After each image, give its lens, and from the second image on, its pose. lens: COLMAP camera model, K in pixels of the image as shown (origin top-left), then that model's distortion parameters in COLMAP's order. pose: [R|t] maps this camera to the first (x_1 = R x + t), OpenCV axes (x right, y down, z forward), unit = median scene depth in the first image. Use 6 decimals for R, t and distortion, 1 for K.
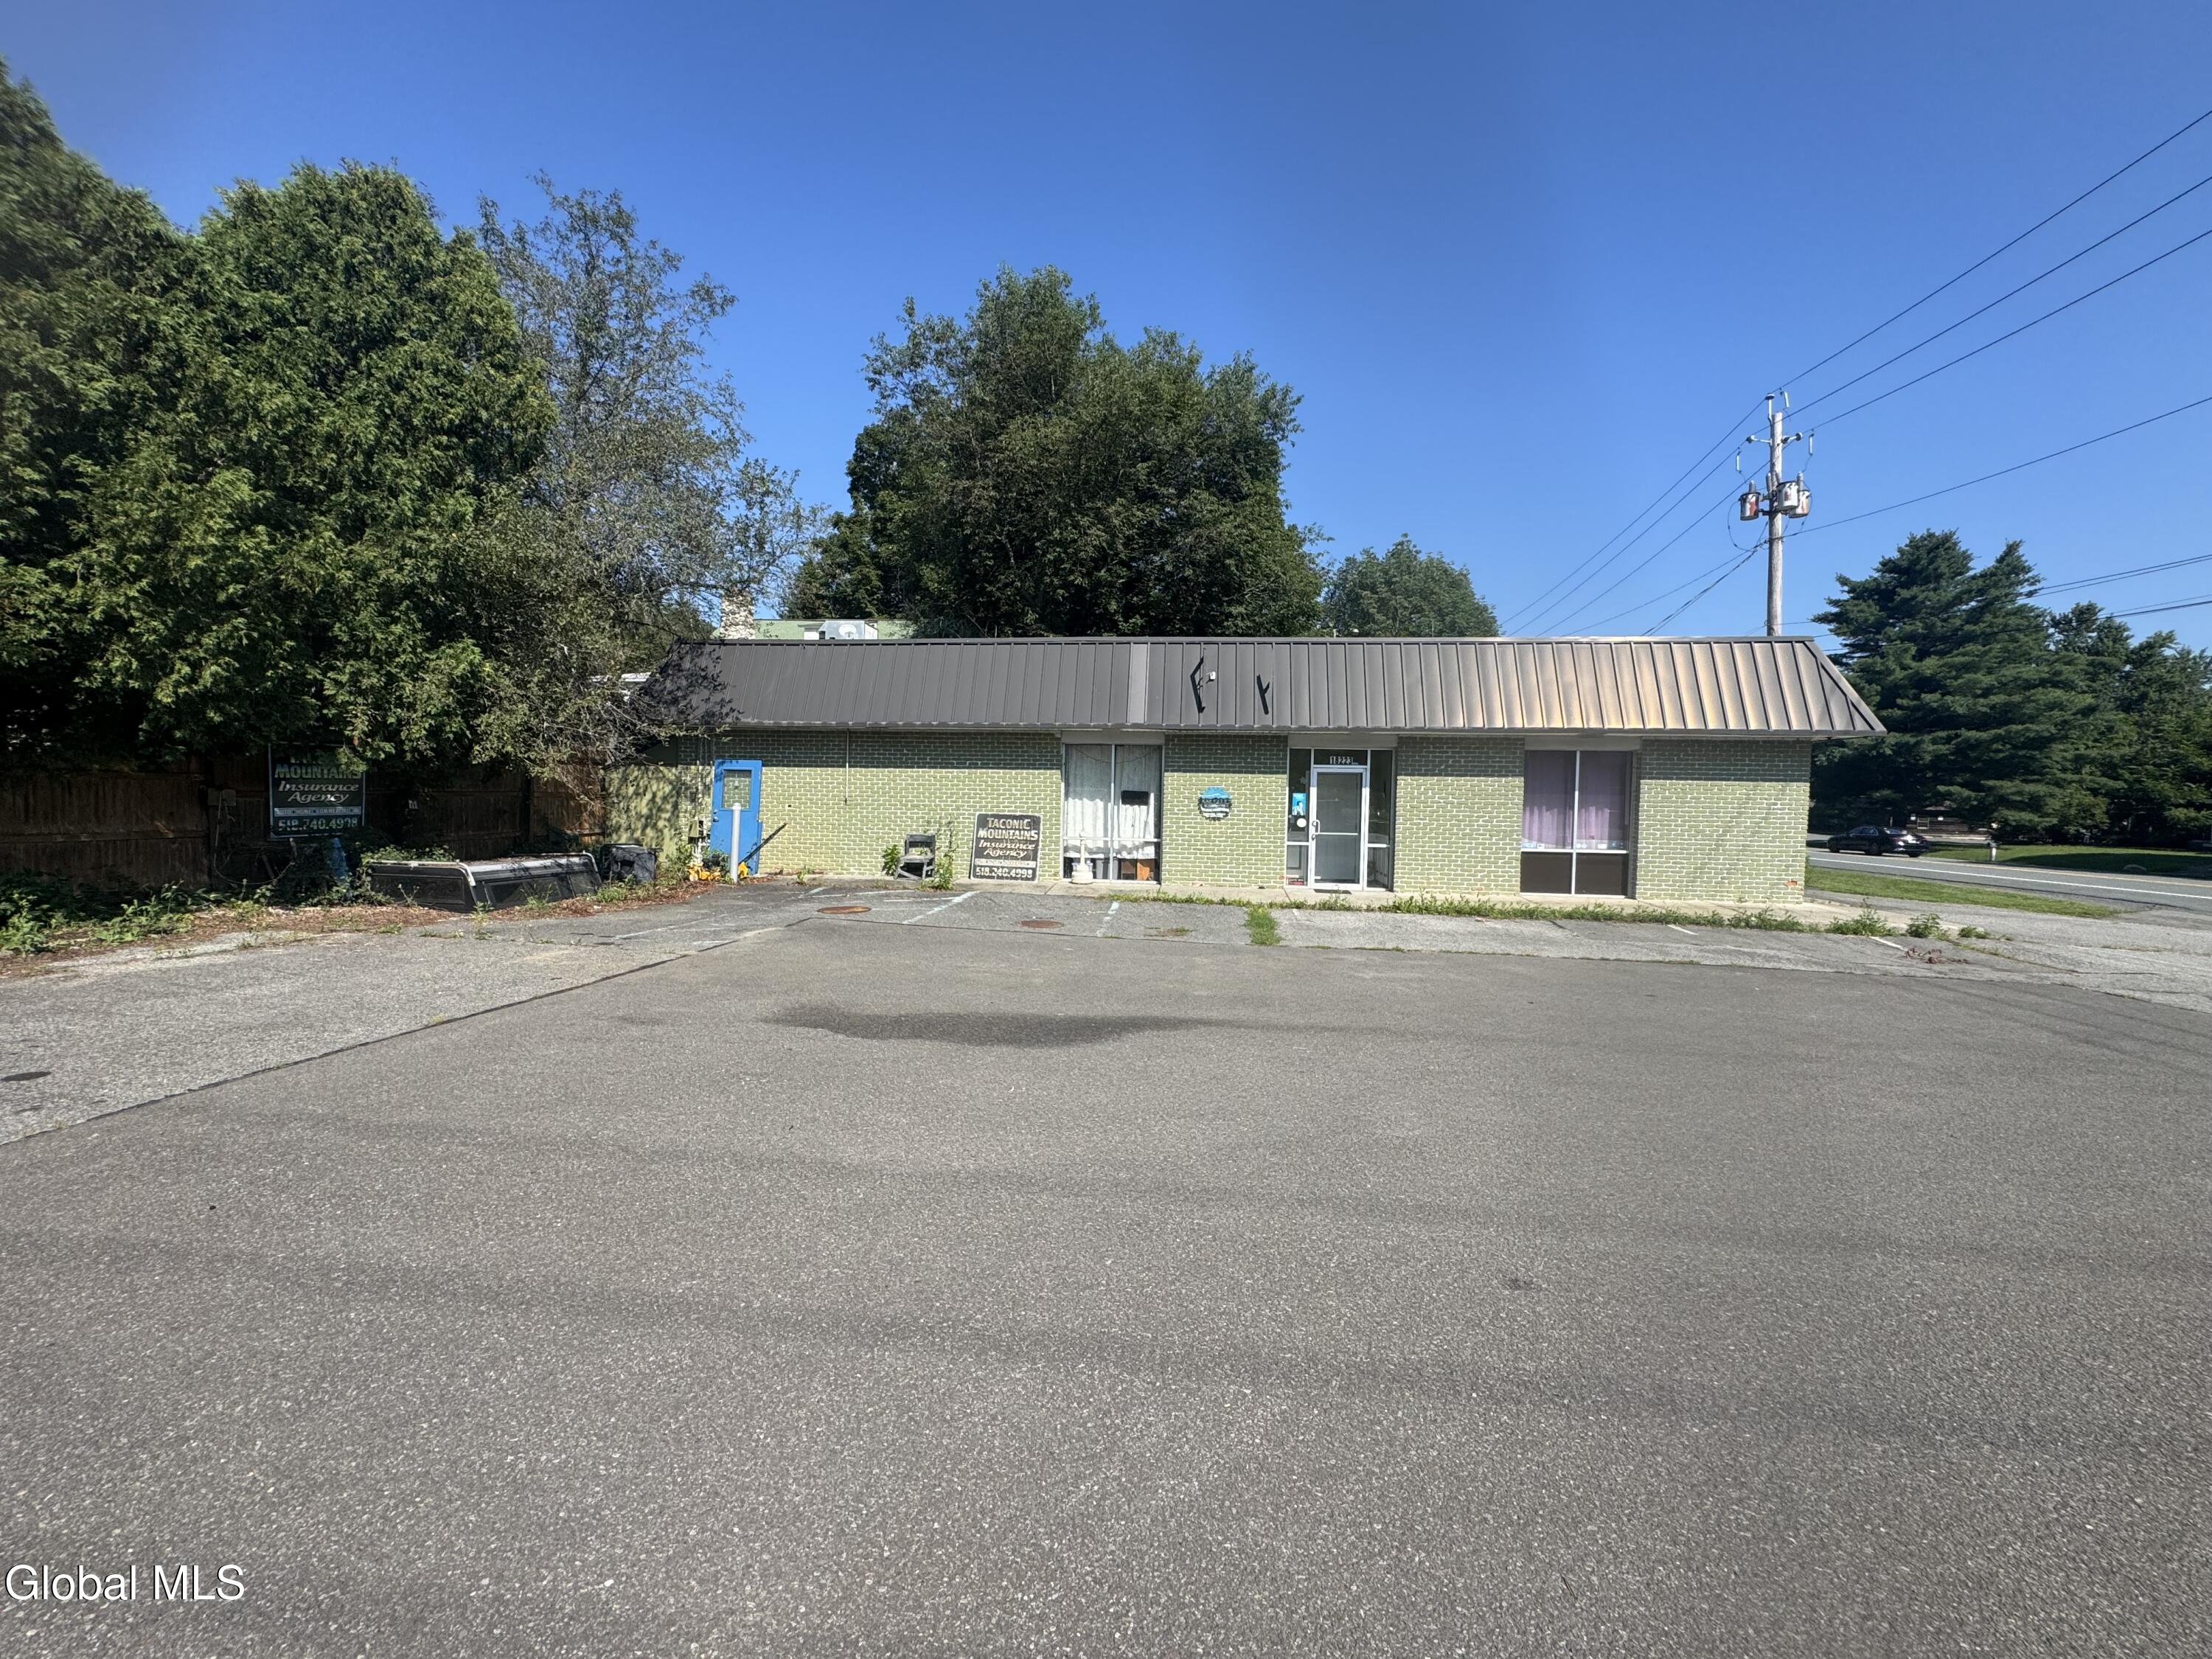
lens RADIAL K [[867.3, 0, 1103.0], [0, 867.3, 848.0], [0, 0, 1]] dist [-0.013277, 0.002286]
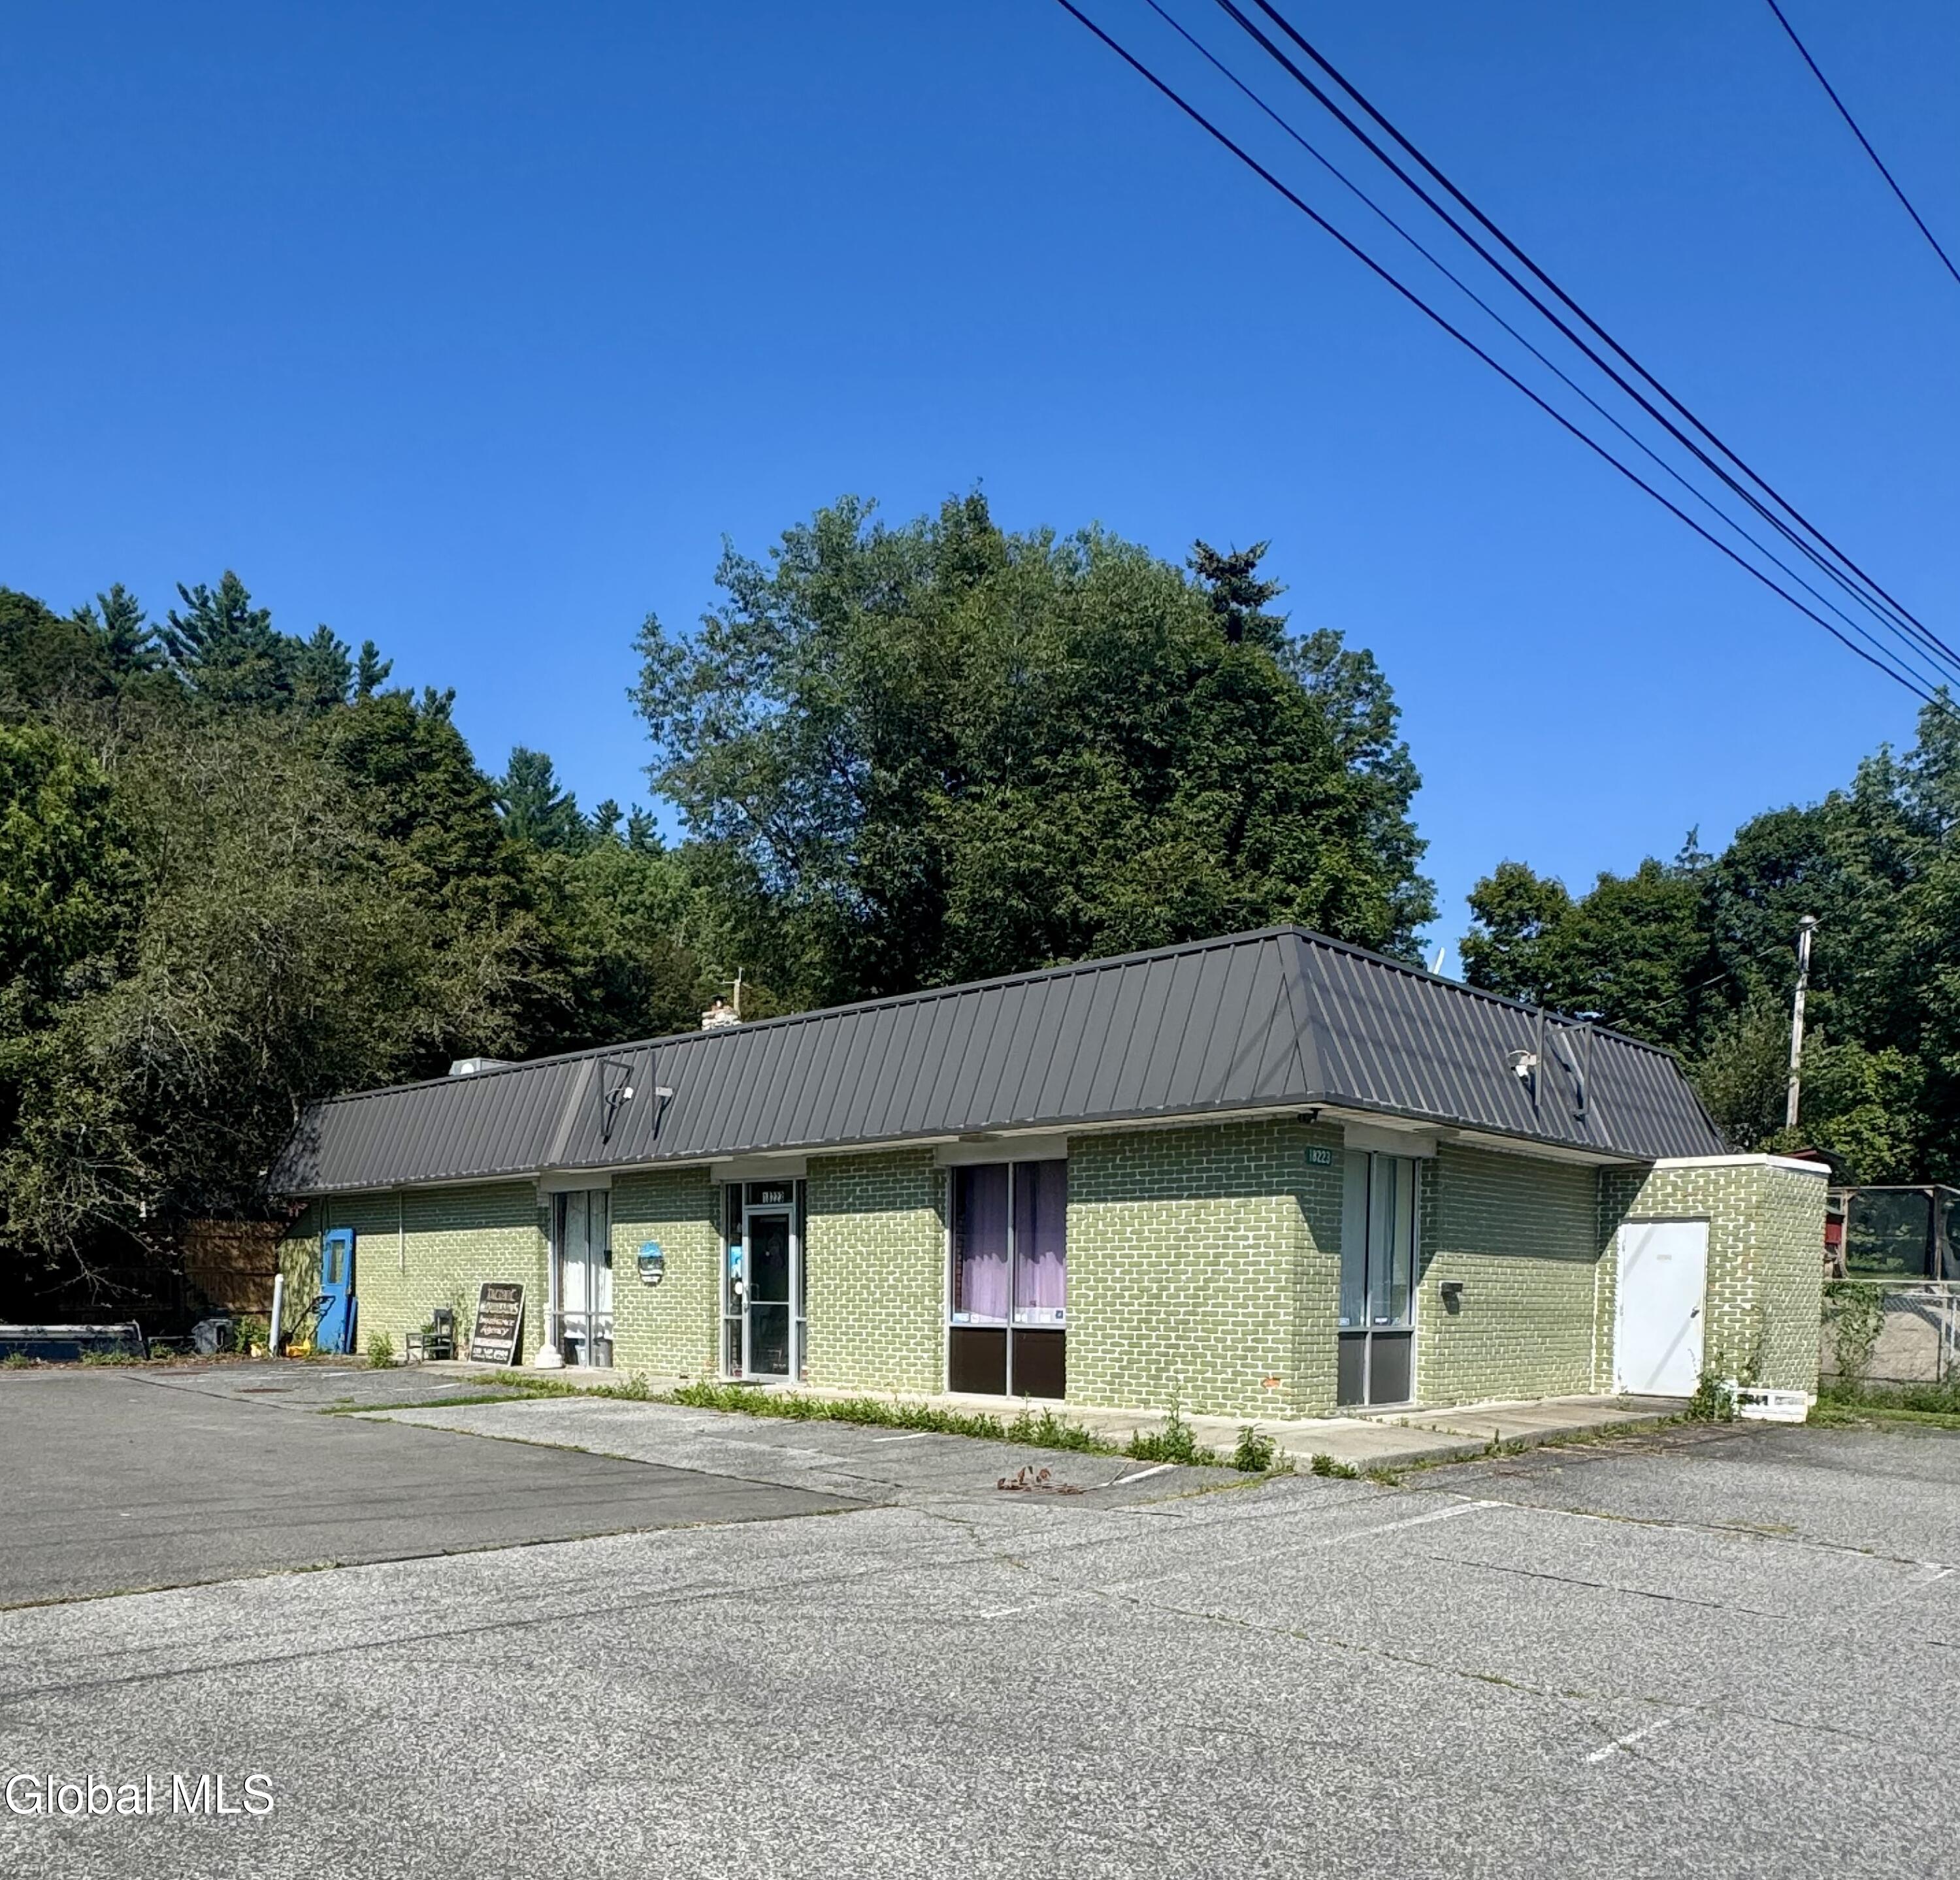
lens RADIAL K [[1593.9, 0, 984.5], [0, 1593.9, 1411.1], [0, 0, 1]] dist [-0.015146, 0.007714]
pose [[0.797714, 0.032027, -0.602185, 1.154588], [-0.029532, 0.999465, 0.014035, 0.046683], [0.602312, 0.006588, 0.798233, 0.077020]]
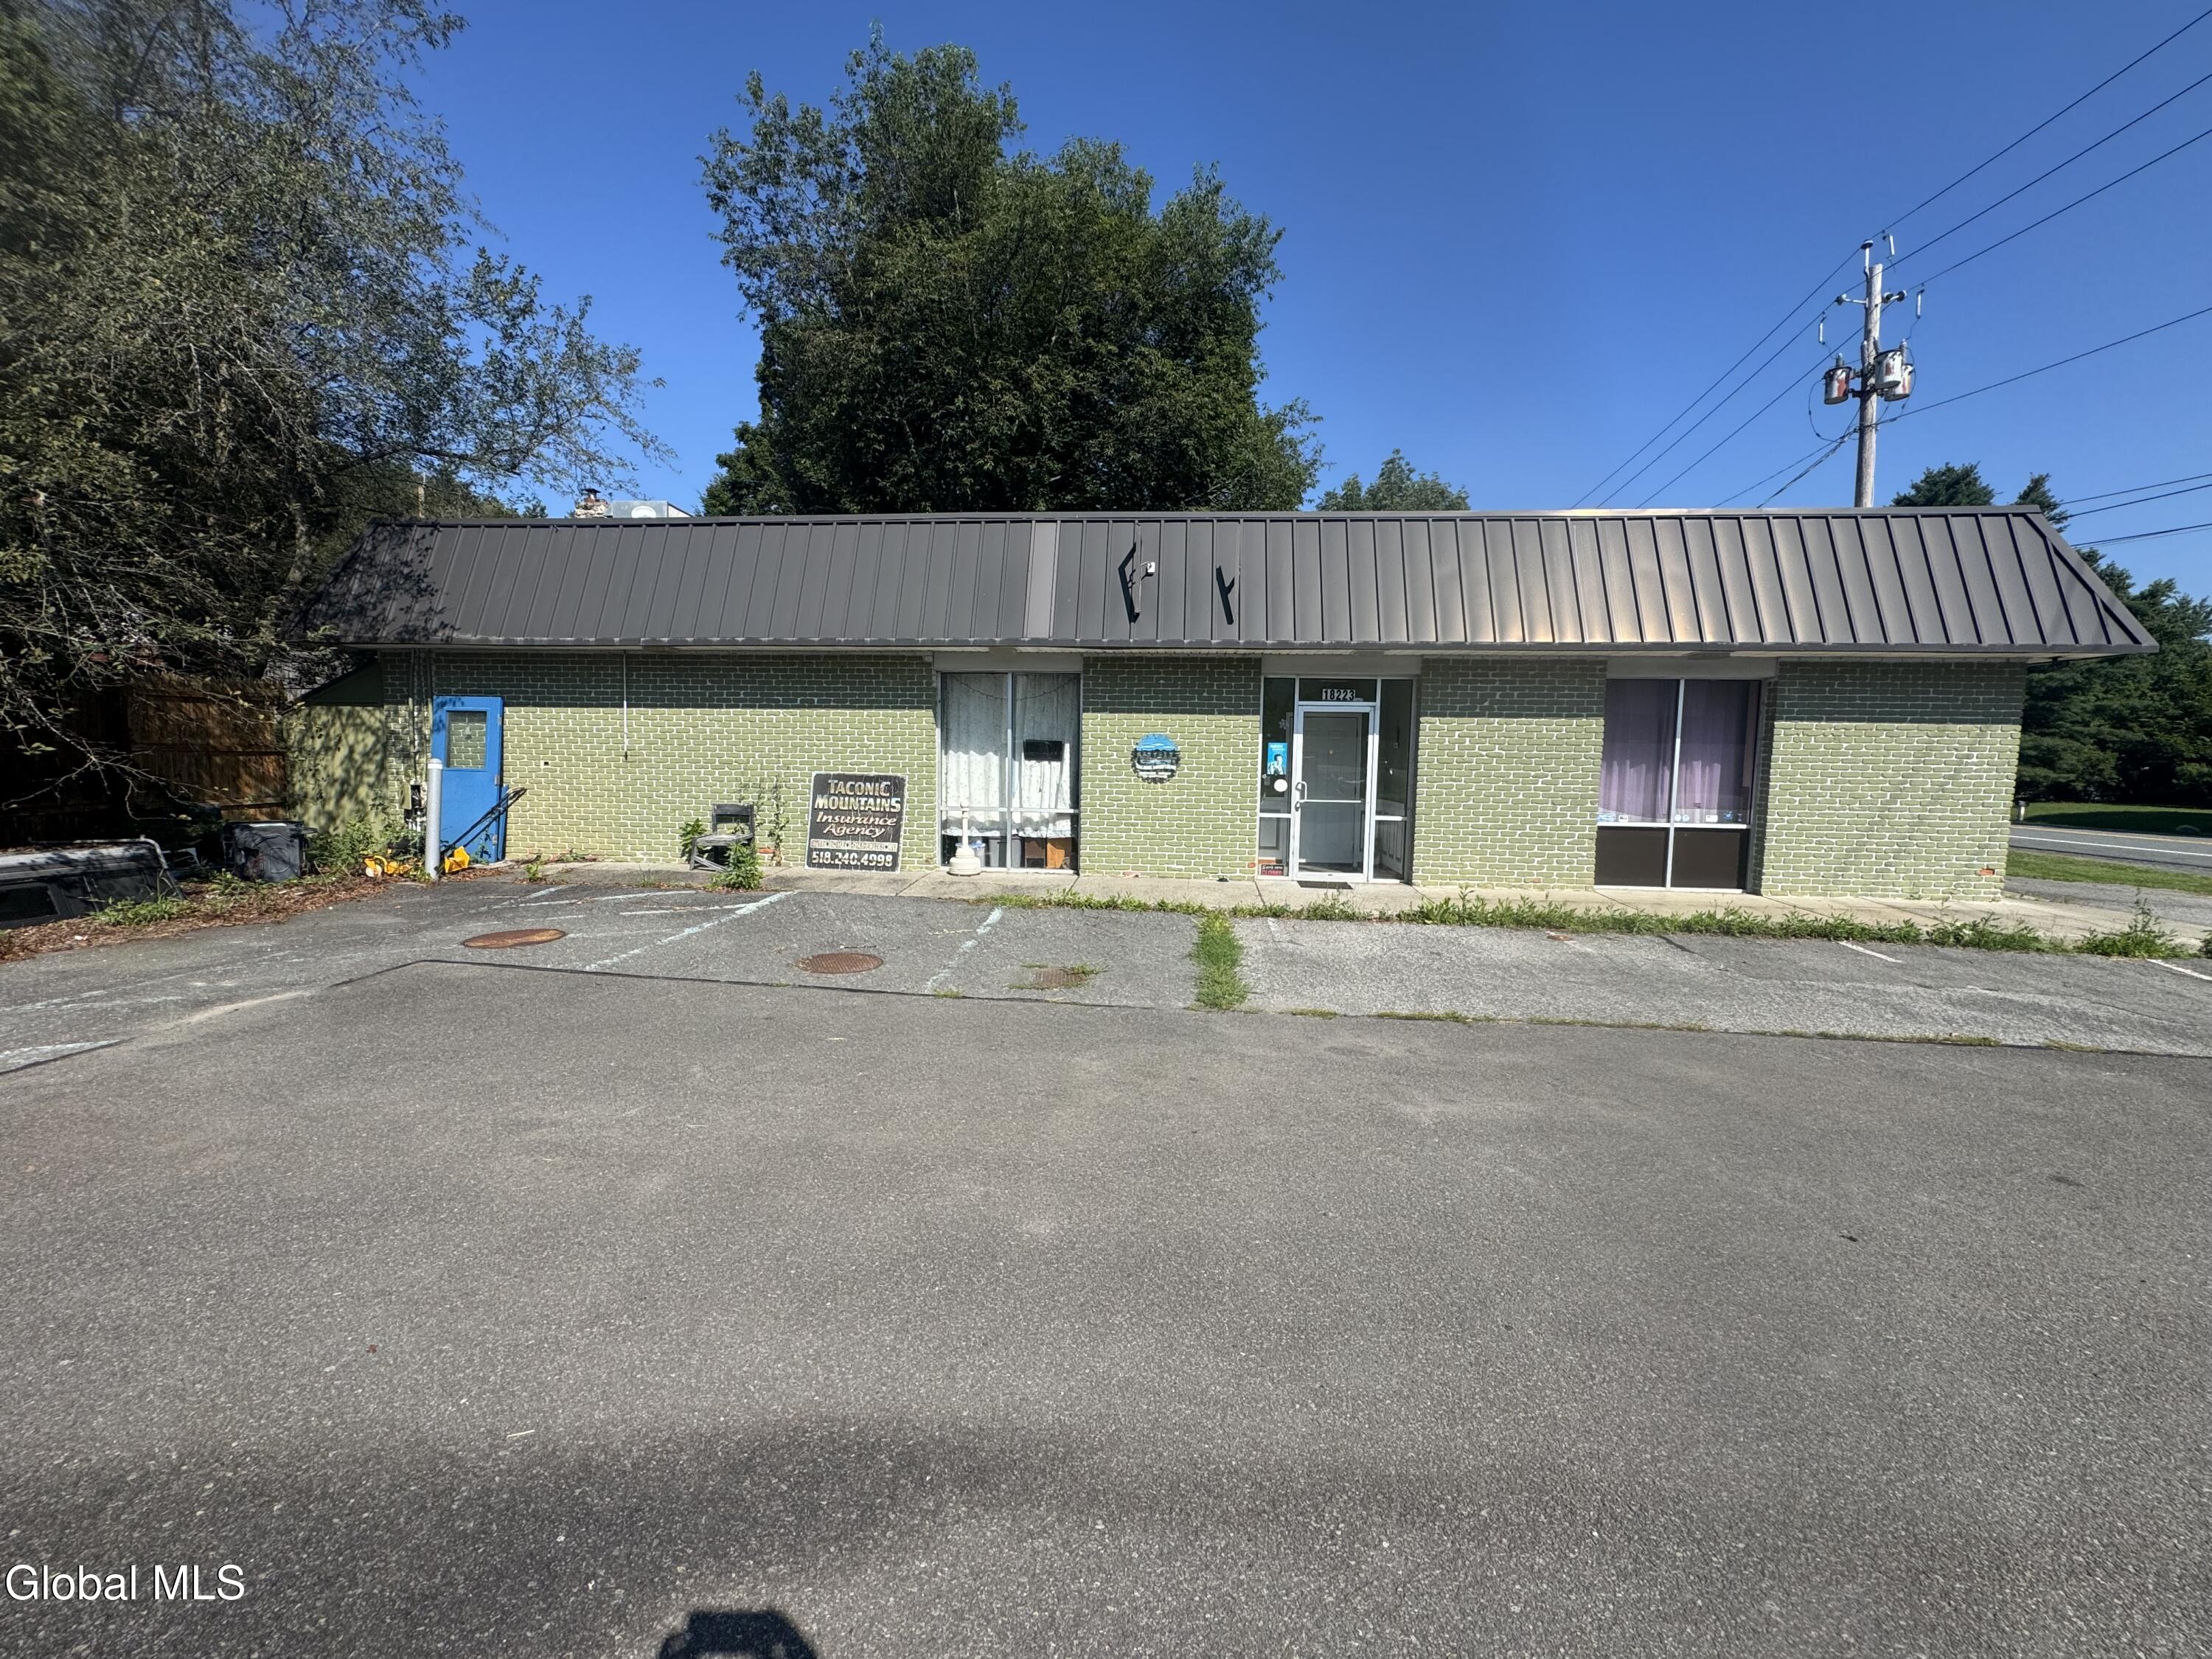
lens RADIAL K [[867.3, 0, 1097.8], [0, 867.3, 848.7], [0, 0, 1]] dist [-0.013277, 0.002286]
pose [[0.999728, -0.005571, 0.022664, 0.065335], [0.004446, 0.998770, 0.049378, -0.013199], [-0.022911, -0.049264, 0.998523, 0.301612]]
